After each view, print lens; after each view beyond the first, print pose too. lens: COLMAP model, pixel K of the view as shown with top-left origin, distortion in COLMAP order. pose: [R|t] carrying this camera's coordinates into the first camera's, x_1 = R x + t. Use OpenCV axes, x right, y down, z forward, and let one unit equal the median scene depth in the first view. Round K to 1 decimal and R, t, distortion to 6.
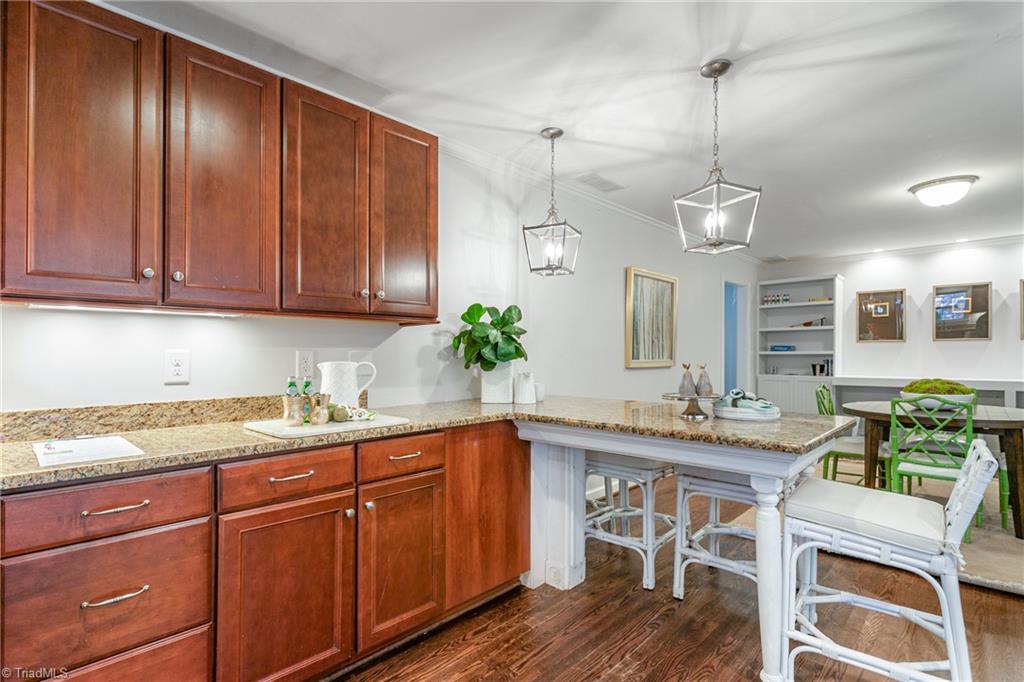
lens RADIAL K [[496.2, 0, 505.4], [0, 496.2, 360.4], [0, 0, 1]] dist [-0.000600, 0.002056]
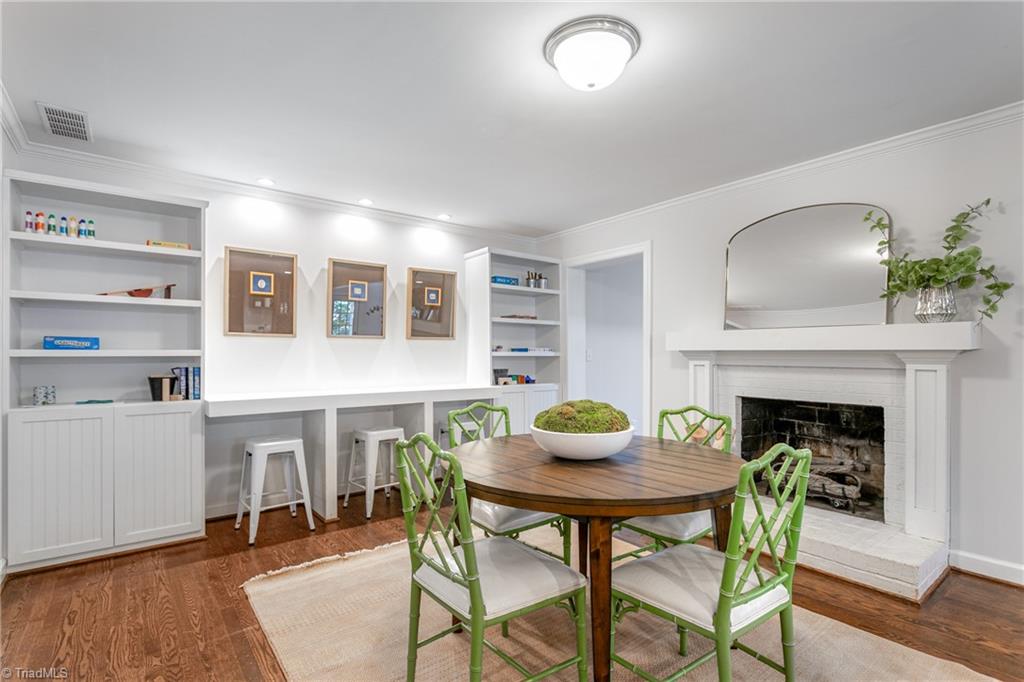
lens RADIAL K [[496.2, 0, 540.3], [0, 496.2, 351.3], [0, 0, 1]] dist [-0.000600, 0.002056]
pose [[0.114464, 0.012557, 0.993348, 0.186373], [0.013965, 0.999801, -0.014247, -0.005484], [-0.993329, 0.015503, 0.114266, 0.578870]]
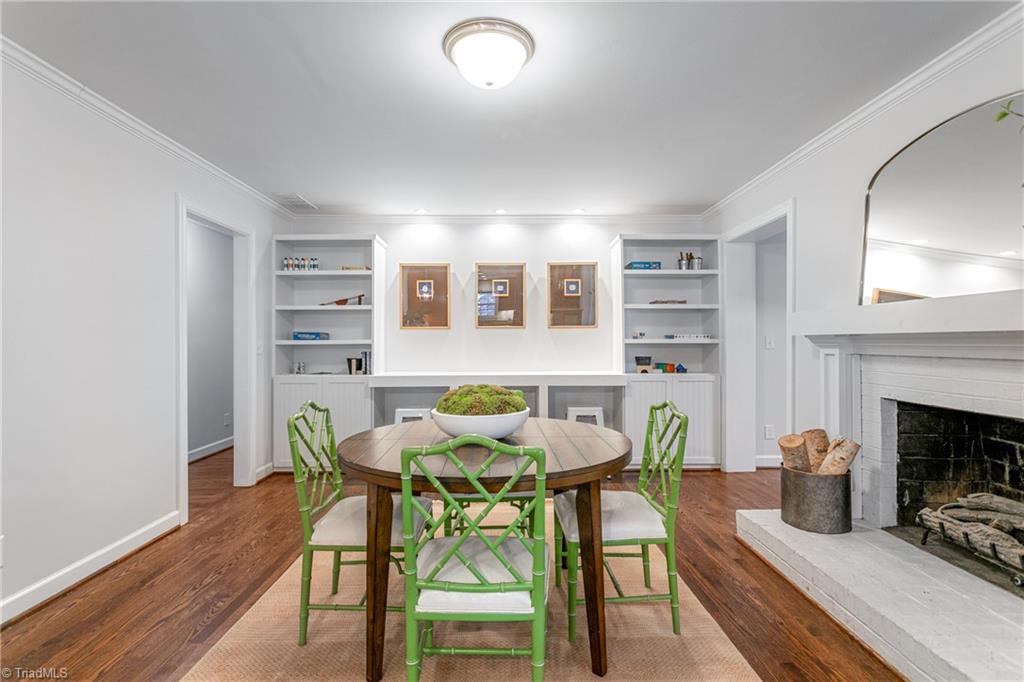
lens RADIAL K [[496.2, 0, 517.8], [0, 496.2, 338.0], [0, 0, 1]] dist [-0.000600, 0.002056]
pose [[0.699276, 0.010542, 0.714774, 0.282923], [0.010586, 0.999629, -0.025100, -0.001271], [-0.714774, 0.025118, 0.698905, 0.330059]]
